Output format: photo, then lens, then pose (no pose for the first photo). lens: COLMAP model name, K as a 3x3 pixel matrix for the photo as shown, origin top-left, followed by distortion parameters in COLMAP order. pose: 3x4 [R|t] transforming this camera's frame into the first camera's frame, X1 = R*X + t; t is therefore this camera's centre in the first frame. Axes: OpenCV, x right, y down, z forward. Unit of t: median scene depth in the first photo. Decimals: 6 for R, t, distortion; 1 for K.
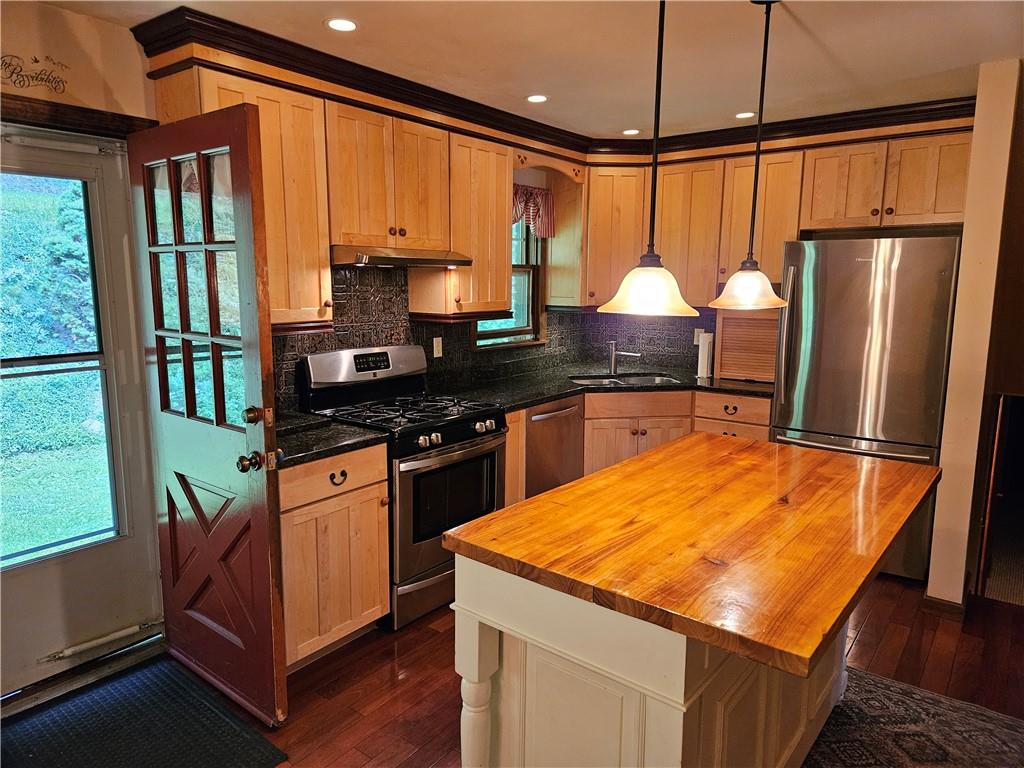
lens RADIAL K [[686.2, 0, 509.1], [0, 686.2, 379.7], [0, 0, 1]] dist [0.076375, -0.065020]
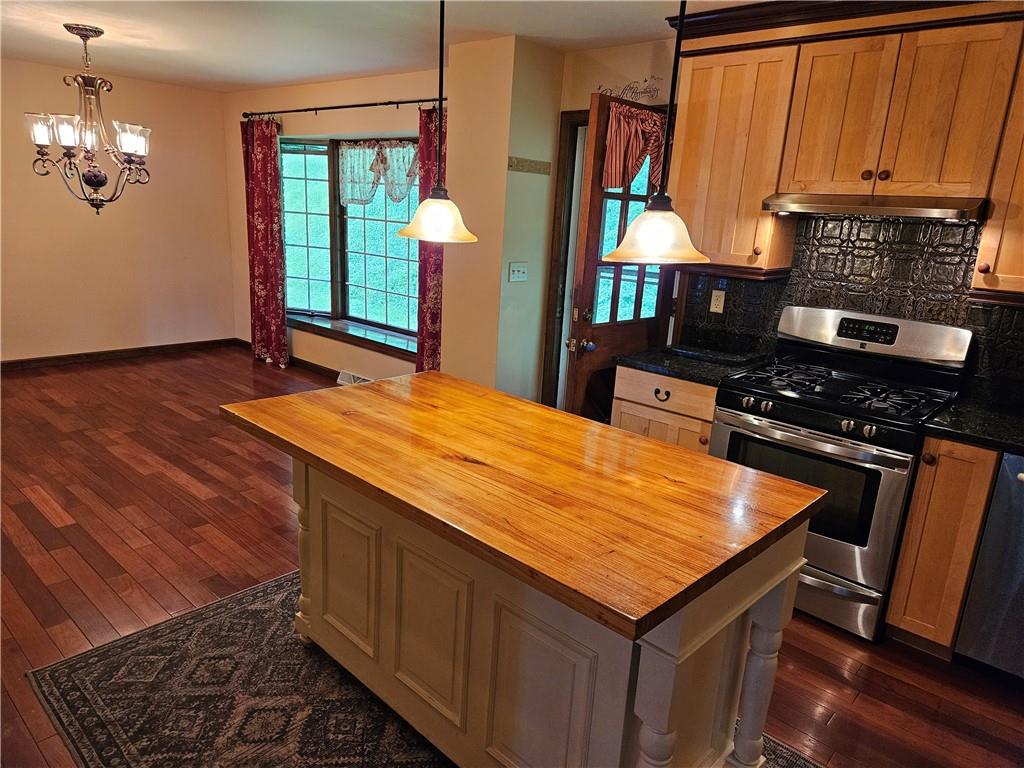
lens RADIAL K [[676.4, 0, 489.2], [0, 676.4, 384.1], [0, 0, 1]] dist [0.081068, -0.067035]
pose [[-0.098533, 0.240269, -0.965693, 0.692137], [-0.203339, 0.945079, 0.255887, -0.086680], [0.974138, 0.221577, -0.044266, 0.583223]]
